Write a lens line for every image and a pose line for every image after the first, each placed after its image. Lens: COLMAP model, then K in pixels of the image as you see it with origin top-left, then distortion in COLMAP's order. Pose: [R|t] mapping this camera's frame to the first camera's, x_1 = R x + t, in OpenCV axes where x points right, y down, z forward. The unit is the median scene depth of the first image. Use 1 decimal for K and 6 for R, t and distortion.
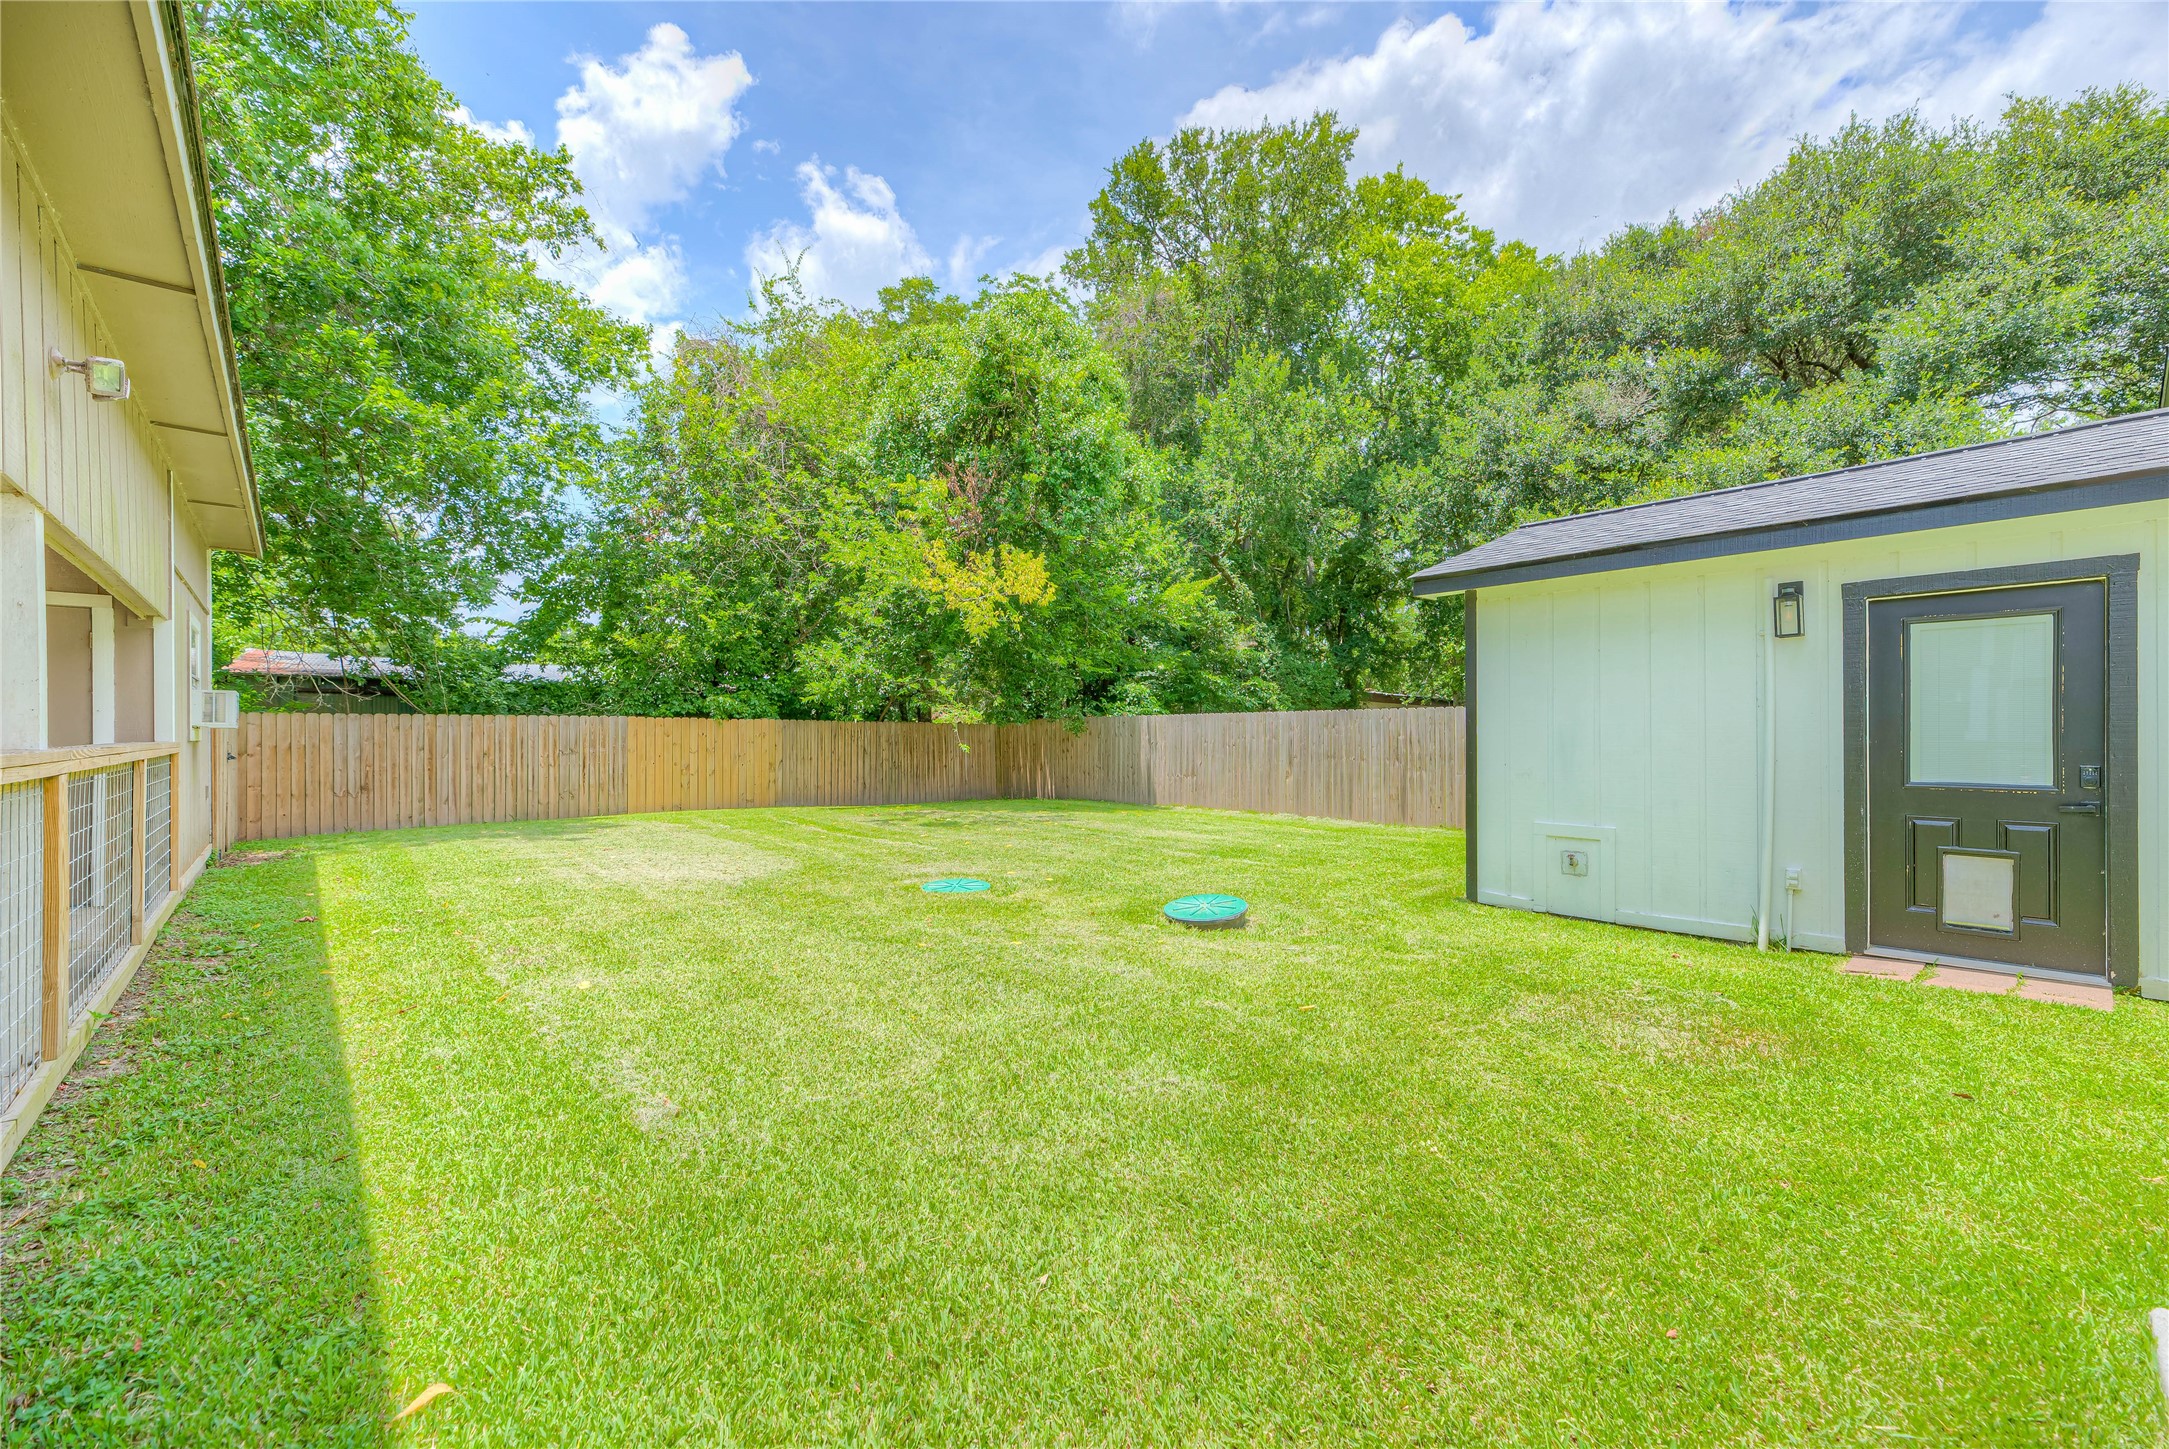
lens RADIAL K [[875.7, 0, 1090.3], [0, 875.7, 726.2], [0, 0, 1]] dist [-0.001268, -0.000040]
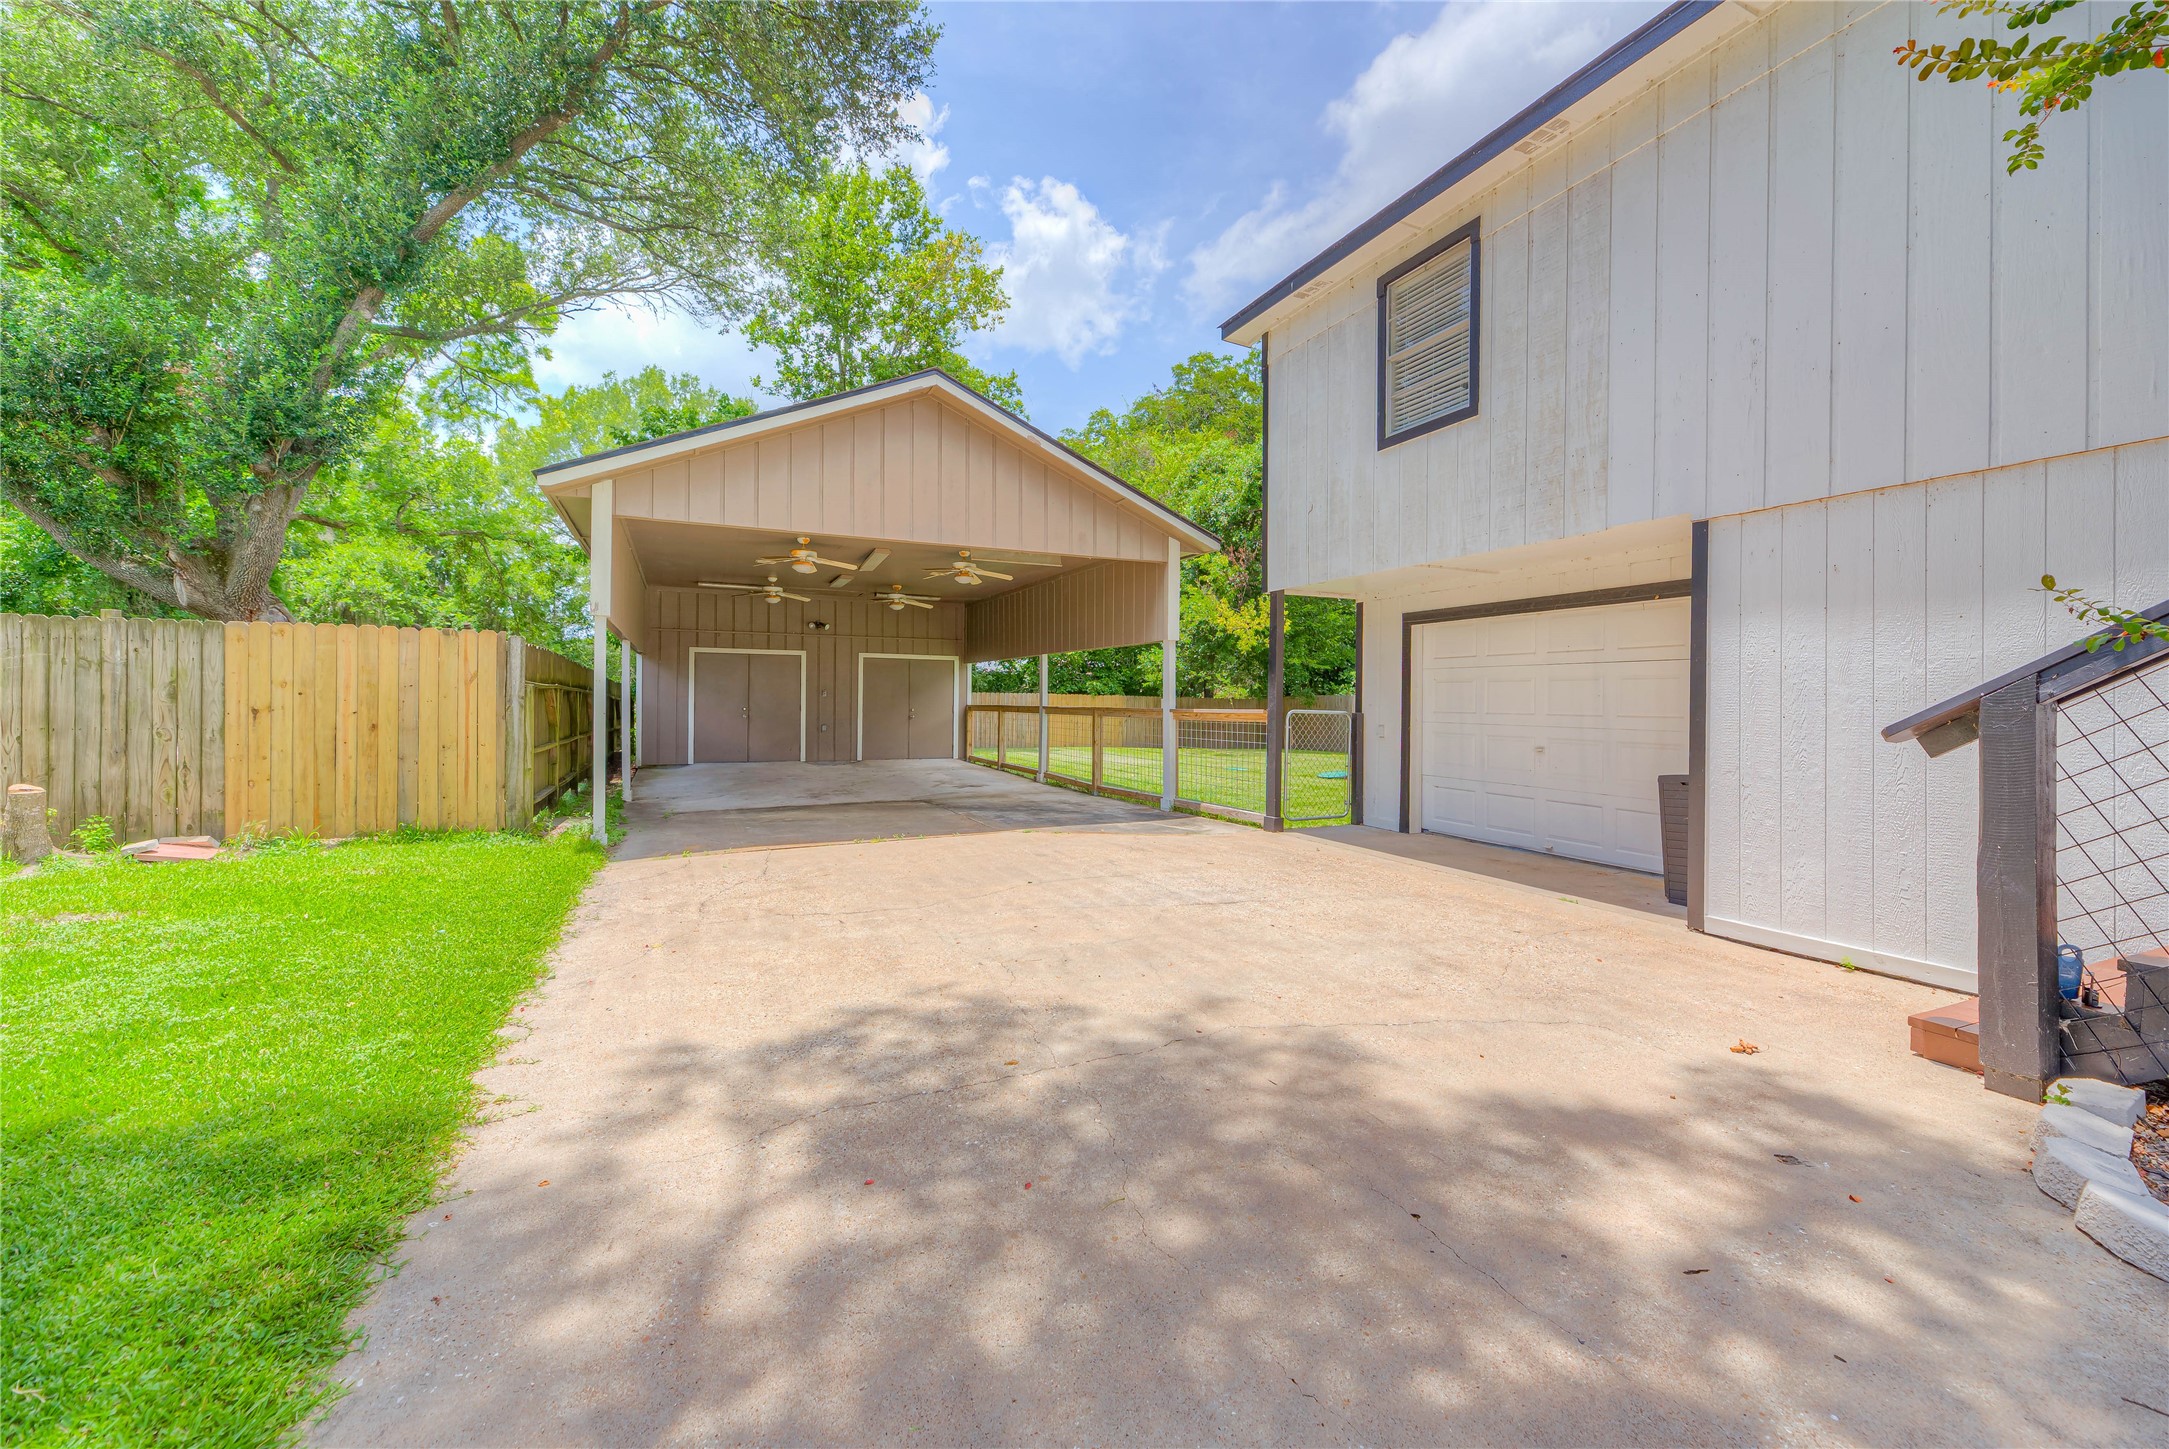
lens RADIAL K [[875.7, 0, 1097.3], [0, 875.7, 693.1], [0, 0, 1]] dist [-0.001268, -0.000040]
pose [[0.957485, 0.010960, -0.288276, 0.082655], [-0.012346, 0.999919, -0.002990, -0.007235], [0.288220, 0.006422, 0.957543, -0.671982]]
